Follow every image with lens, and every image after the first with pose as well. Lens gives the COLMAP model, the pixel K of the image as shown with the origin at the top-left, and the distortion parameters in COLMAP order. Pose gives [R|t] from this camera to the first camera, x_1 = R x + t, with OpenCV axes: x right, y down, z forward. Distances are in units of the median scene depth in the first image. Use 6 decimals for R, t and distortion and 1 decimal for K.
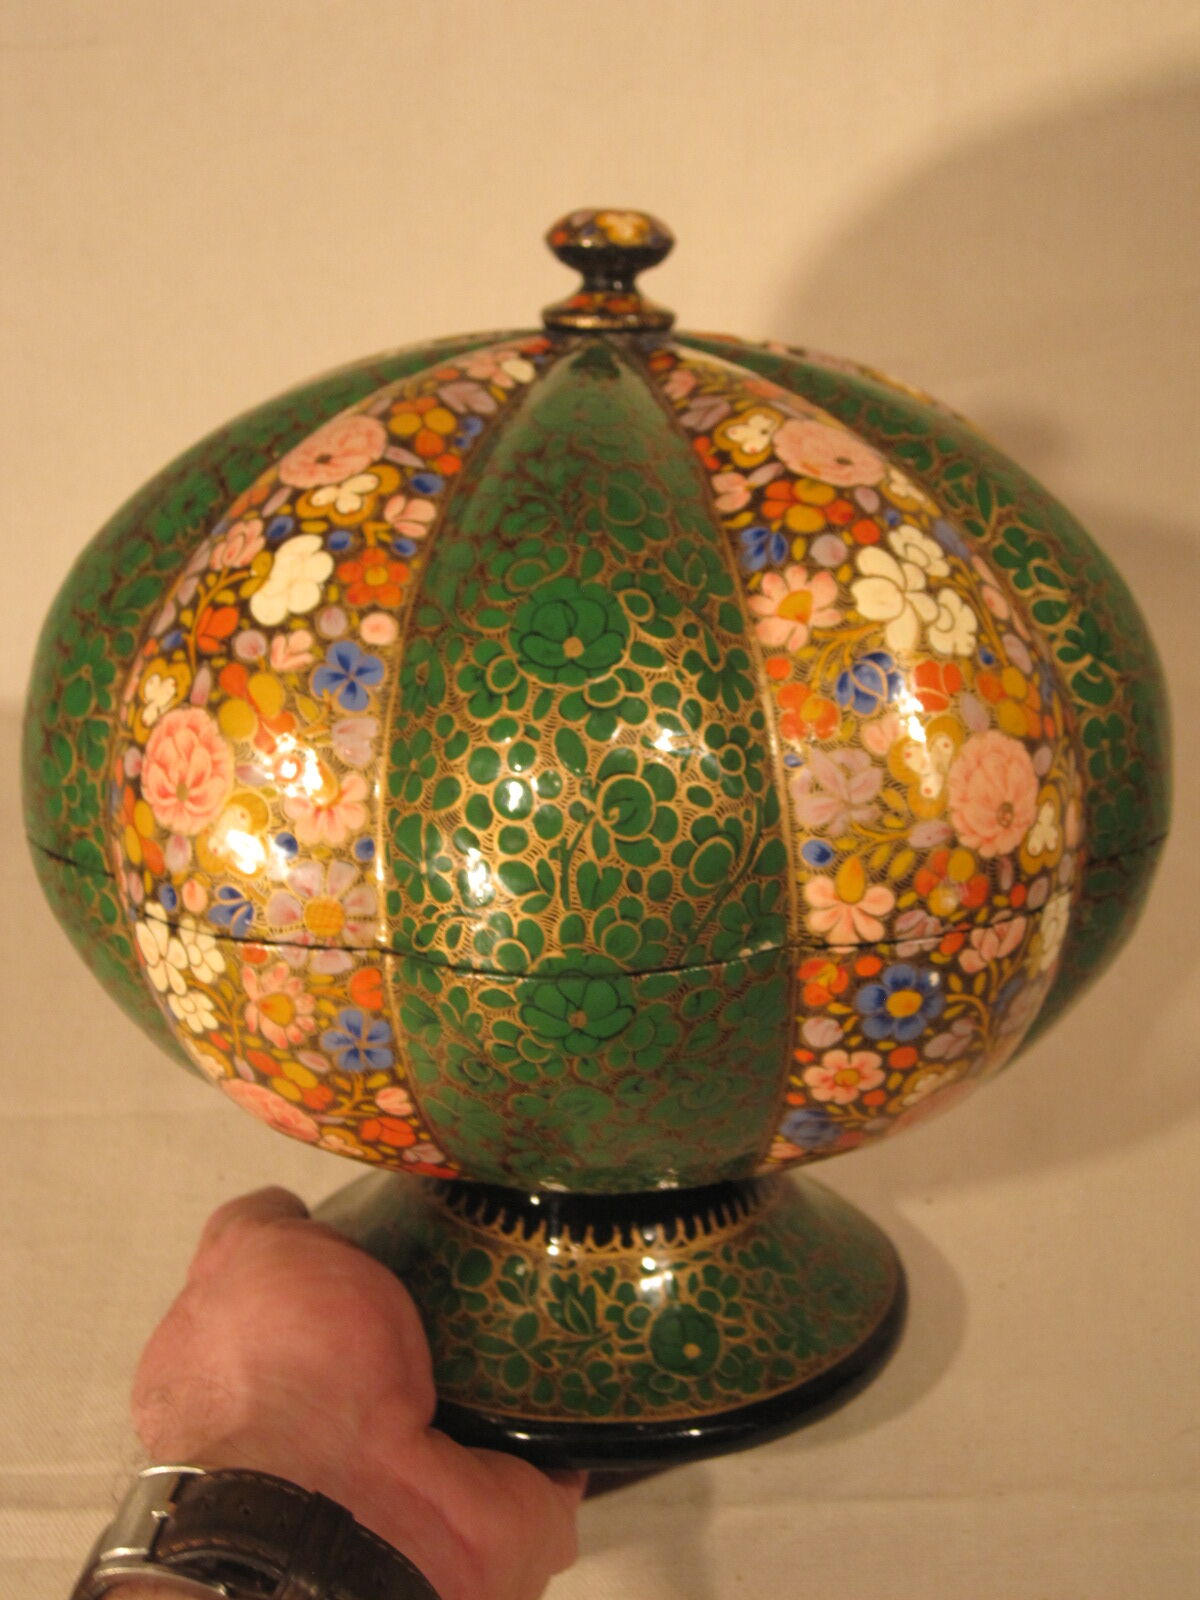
lens RADIAL K [[2395.1, 0, 600.0], [0, 2395.1, 800.0], [0, 0, 1]] dist [-0.150300, -0.118261]
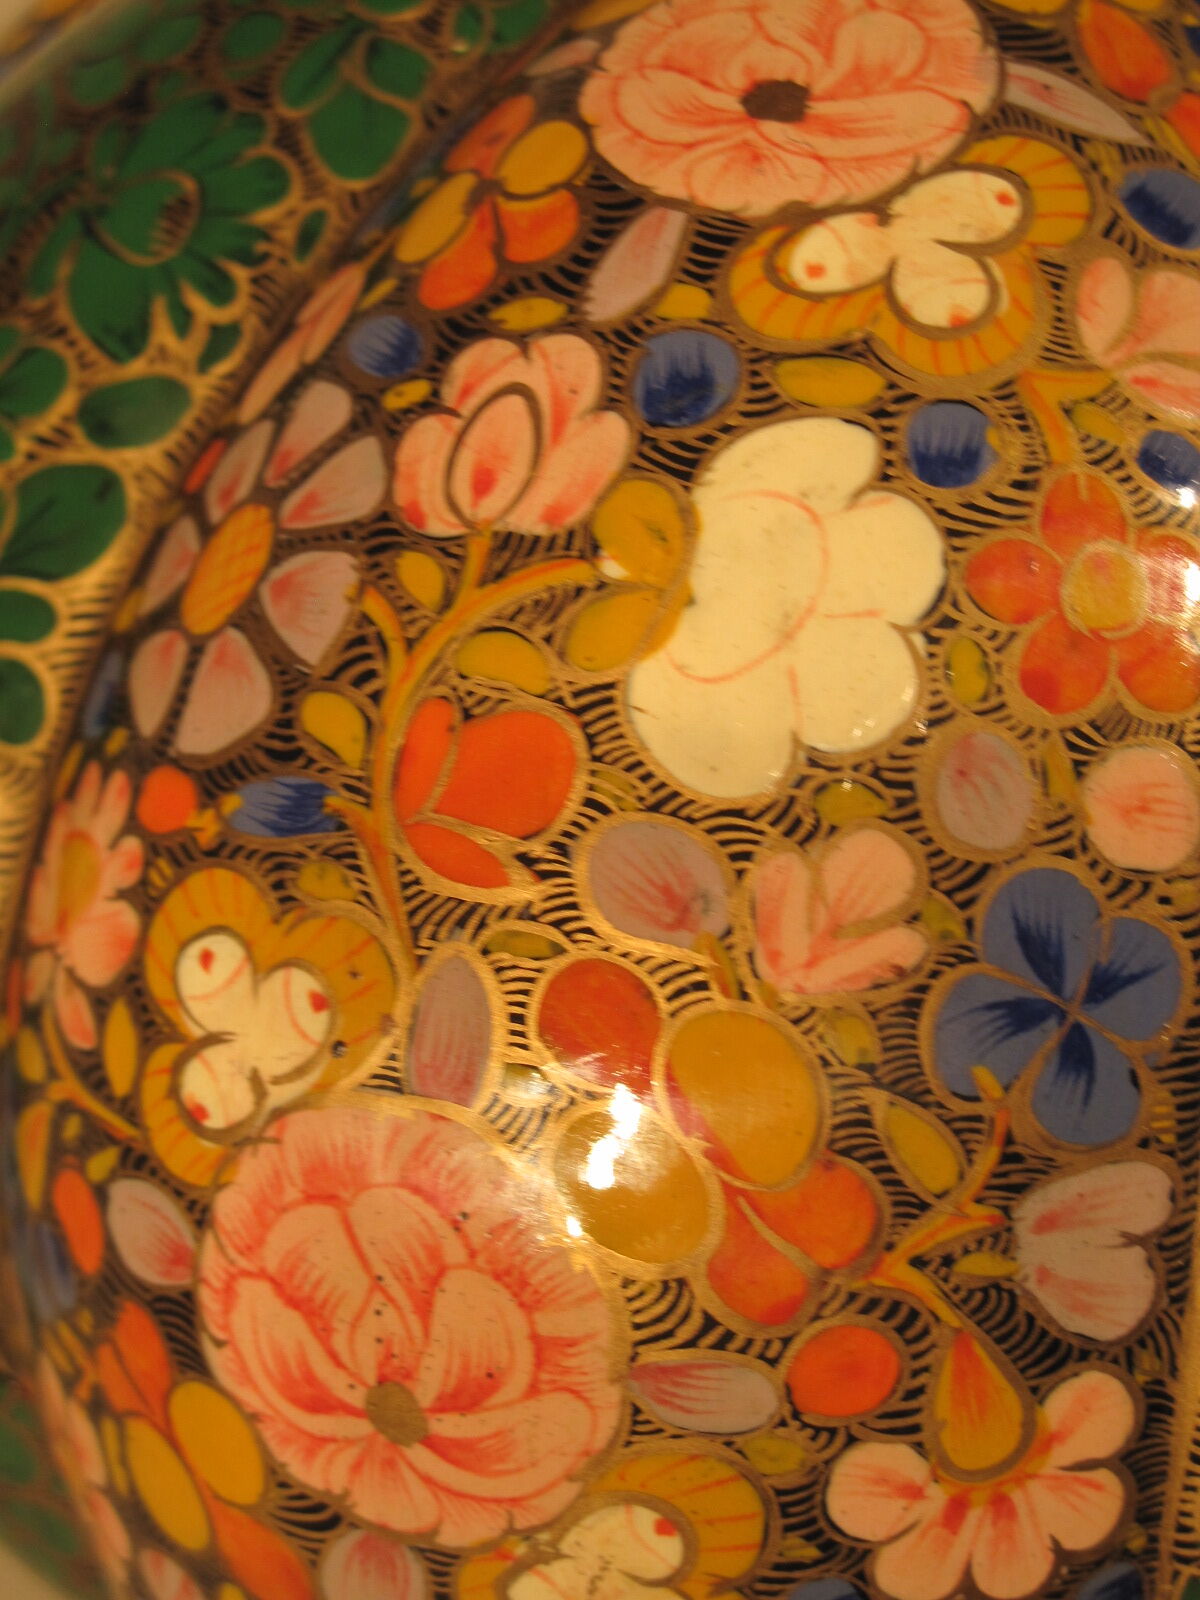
lens RADIAL K [[2395.1, 0, 600.0], [0, 2395.1, 800.0], [0, 0, 1]] dist [-0.150300, -0.118261]
pose [[0.980995, -0.053315, 0.186565, -0.200187], [0.010294, 0.974456, 0.224343, -0.131514], [-0.193760, -0.218159, 0.956485, 0.760139]]
